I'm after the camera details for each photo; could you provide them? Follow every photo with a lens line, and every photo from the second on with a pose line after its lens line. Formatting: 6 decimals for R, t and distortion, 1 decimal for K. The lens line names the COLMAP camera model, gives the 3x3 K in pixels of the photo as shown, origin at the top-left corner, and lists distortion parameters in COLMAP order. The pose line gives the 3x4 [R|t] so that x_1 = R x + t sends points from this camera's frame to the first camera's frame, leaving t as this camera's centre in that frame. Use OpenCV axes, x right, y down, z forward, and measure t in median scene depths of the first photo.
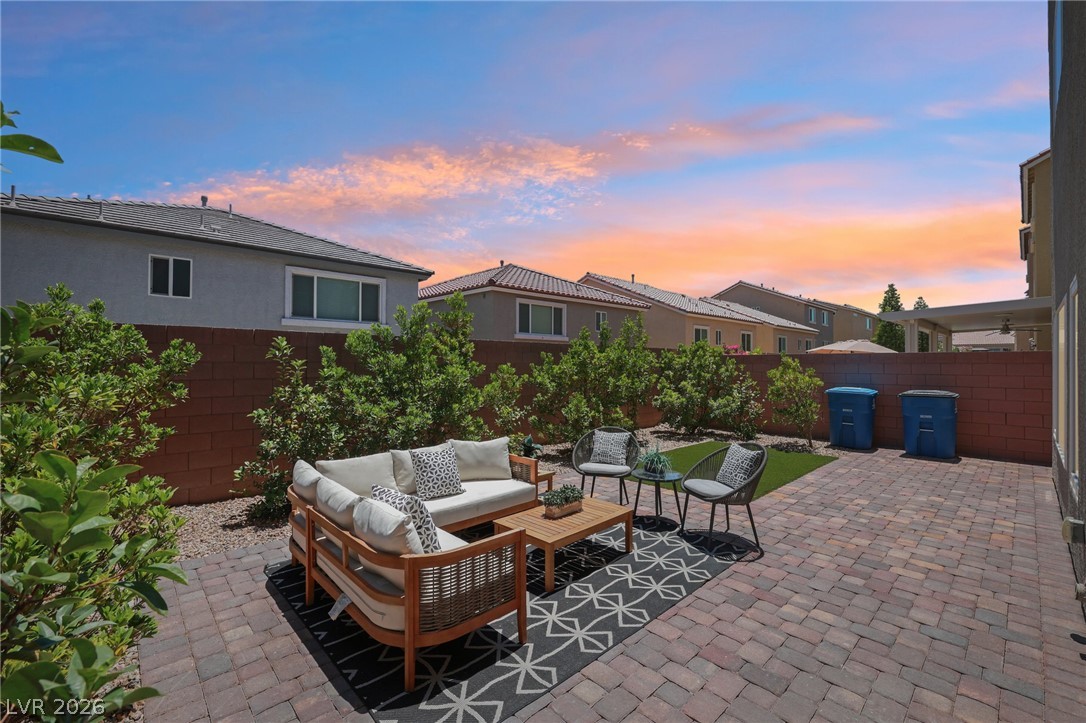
lens RADIAL K [[455.7, 0, 536.4], [0, 455.7, 362.1], [0, 0, 1]] dist [0.000149, -0.000187]
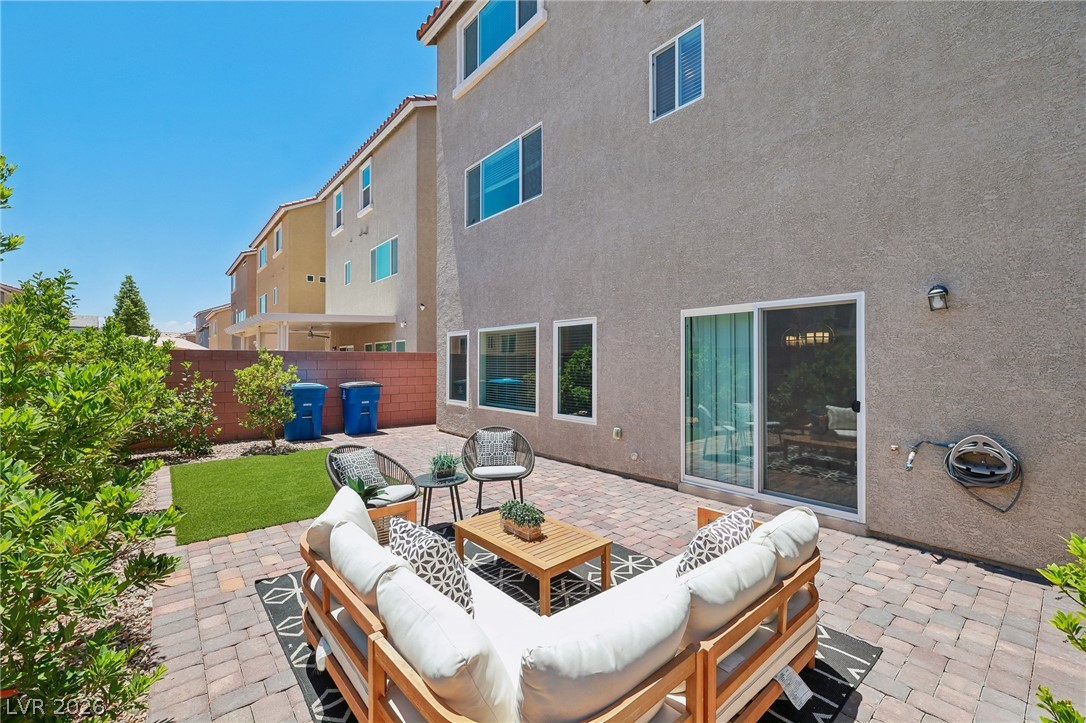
lens RADIAL K [[455.7, 0, 537.6], [0, 455.7, 359.9], [0, 0, 1]] dist [0.000149, -0.000187]
pose [[0.054309, 0.001576, 0.998523, -0.650670], [-0.000915, 0.999998, -0.001528, 0.004506], [-0.998524, -0.000830, 0.054310, 0.748049]]
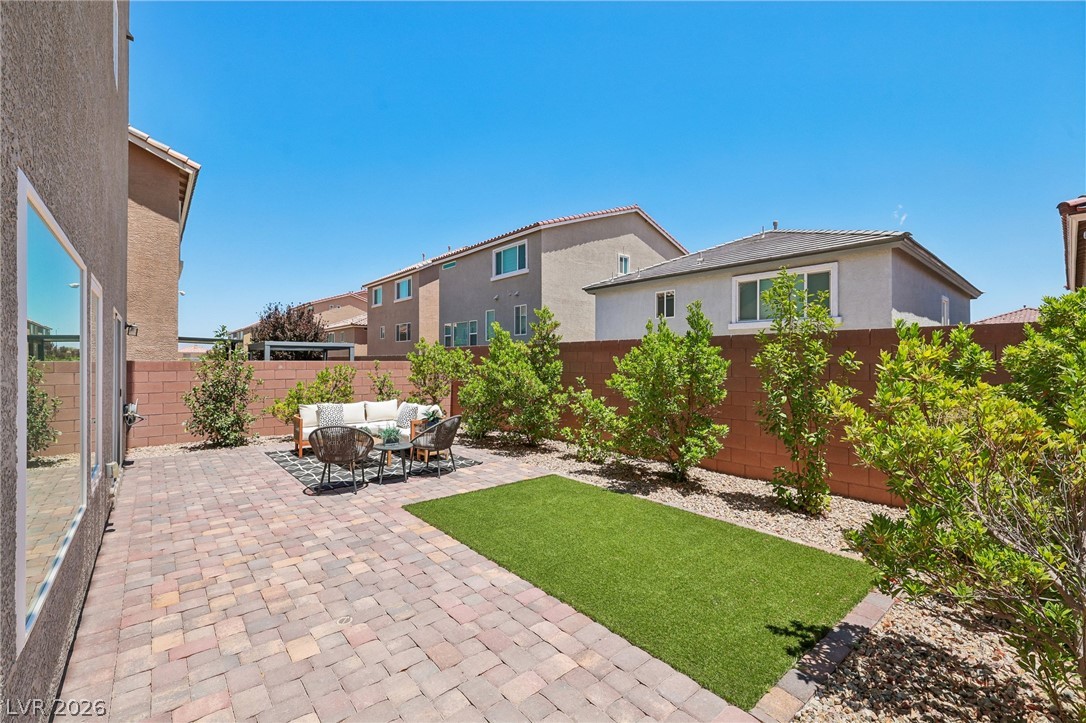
lens RADIAL K [[455.7, 0, 541.9], [0, 455.7, 362.0], [0, 0, 1]] dist [0.000149, -0.000187]
pose [[-0.042192, -0.001985, -0.999108, 1.557784], [0.000380, 0.999998, -0.002003, 0.006039], [0.999109, -0.000464, -0.042191, 1.475571]]
